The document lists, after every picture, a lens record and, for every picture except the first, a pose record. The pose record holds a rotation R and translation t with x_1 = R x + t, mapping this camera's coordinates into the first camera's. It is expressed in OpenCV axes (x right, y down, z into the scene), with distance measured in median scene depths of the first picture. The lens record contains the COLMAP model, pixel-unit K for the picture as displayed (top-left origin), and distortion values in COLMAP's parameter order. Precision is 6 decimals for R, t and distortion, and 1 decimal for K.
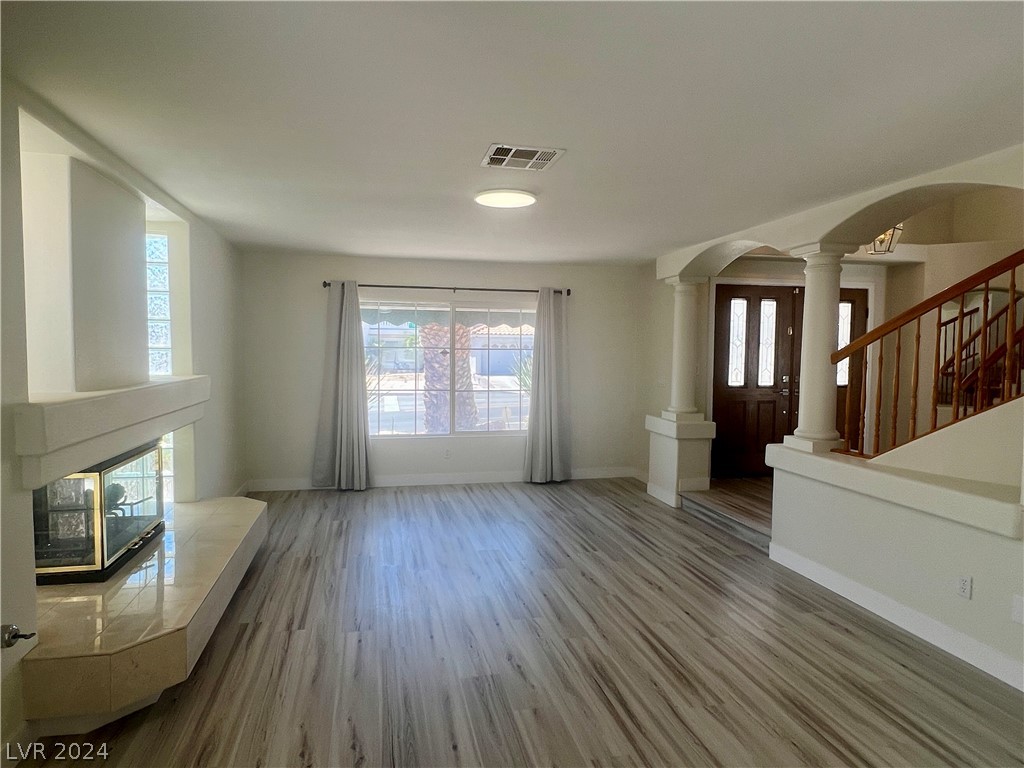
lens RADIAL K [[629.3, 0, 515.6], [0, 629.3, 380.4], [0, 0, 1]] dist [0.000811, -0.001491]
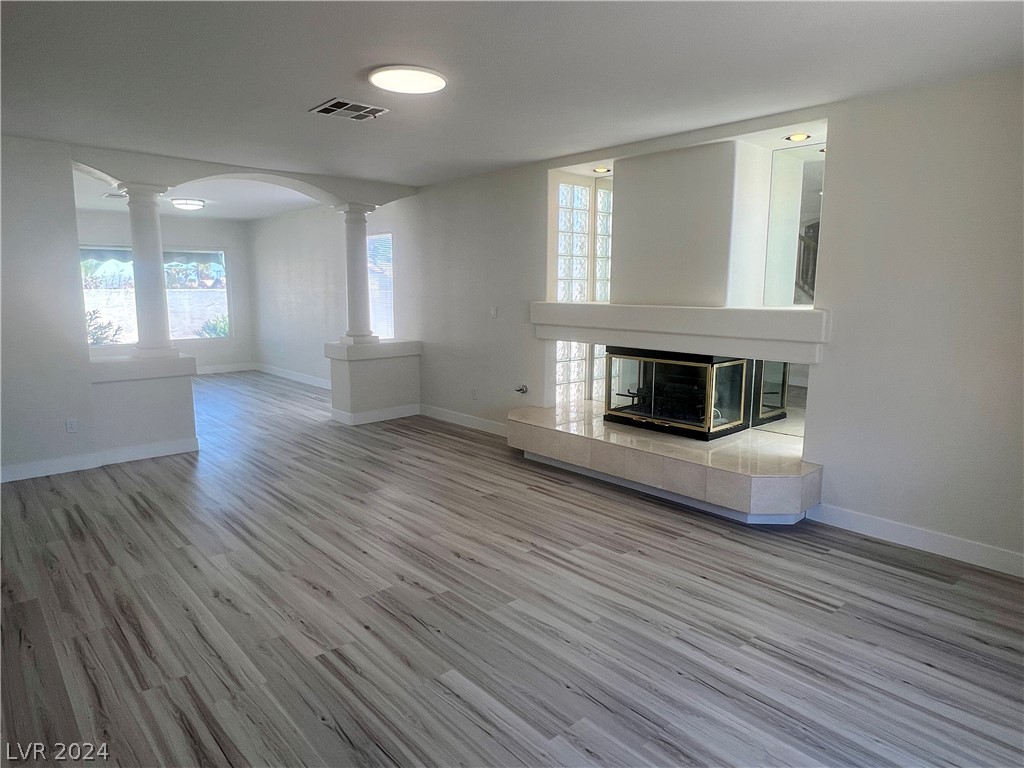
lens RADIAL K [[629.3, 0, 515.6], [0, 629.3, 380.4], [0, 0, 1]] dist [0.000811, -0.001491]
pose [[-0.871578, 0.060188, -0.486548, 0.162968], [-0.037294, 0.981420, 0.188212, -0.040128], [0.488836, 0.182187, -0.853140, 1.066784]]
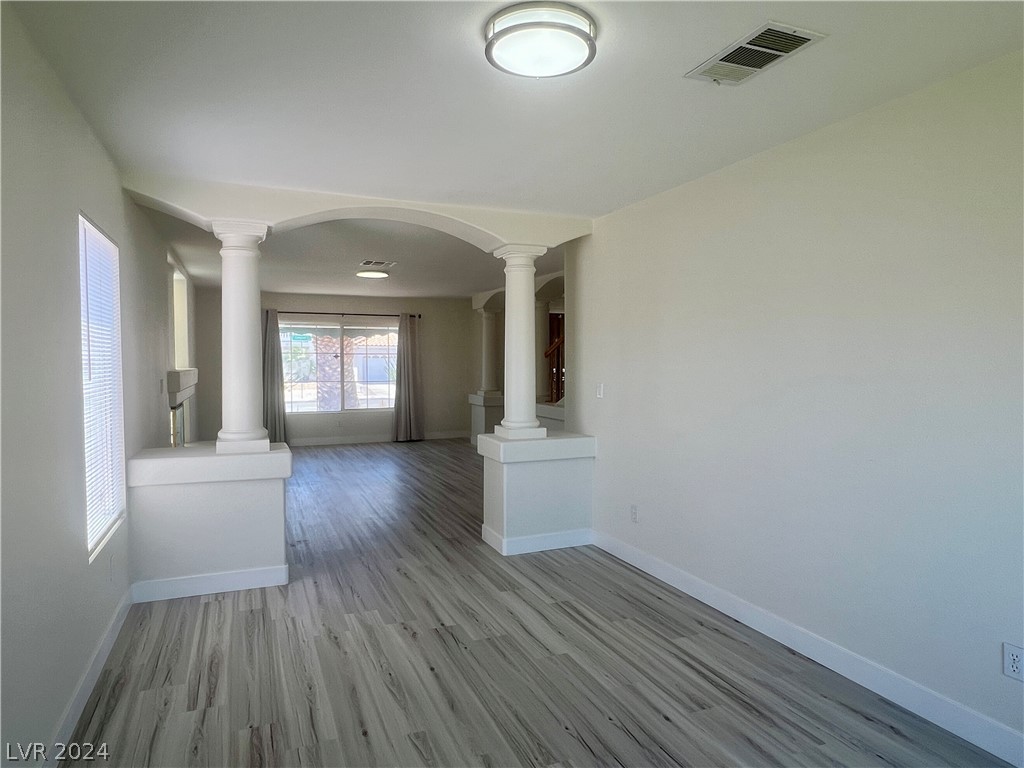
lens RADIAL K [[632.9, 0, 512.0], [0, 632.9, 384.0], [0, 0, 1]] dist [-0.001297, -0.000288]
pose [[0.983782, -0.016688, 0.178592, 0.029846], [0.019081, 0.999750, -0.011690, 0.050553], [-0.178353, 0.014908, 0.983854, -0.595243]]
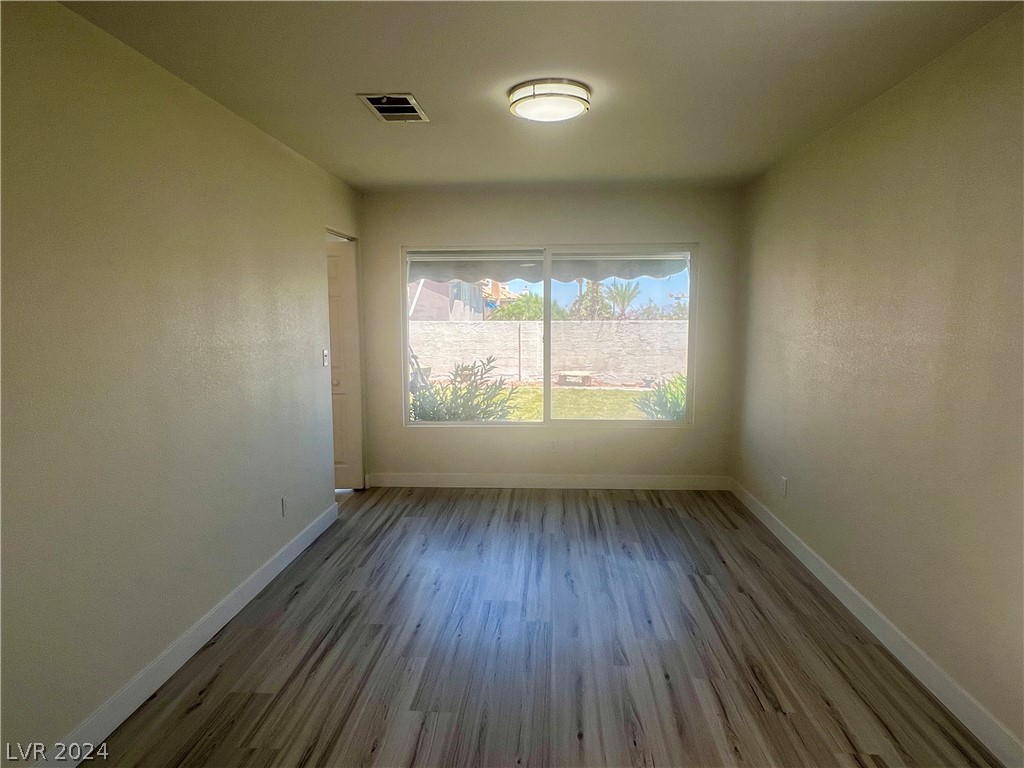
lens RADIAL K [[629.3, 0, 515.6], [0, 629.3, 380.4], [0, 0, 1]] dist [0.000811, -0.001491]
pose [[-0.960785, -0.036873, 0.274831, -0.001306], [0.007545, 0.987276, 0.158837, 0.000499], [-0.277191, 0.154682, -0.948282, 0.131839]]
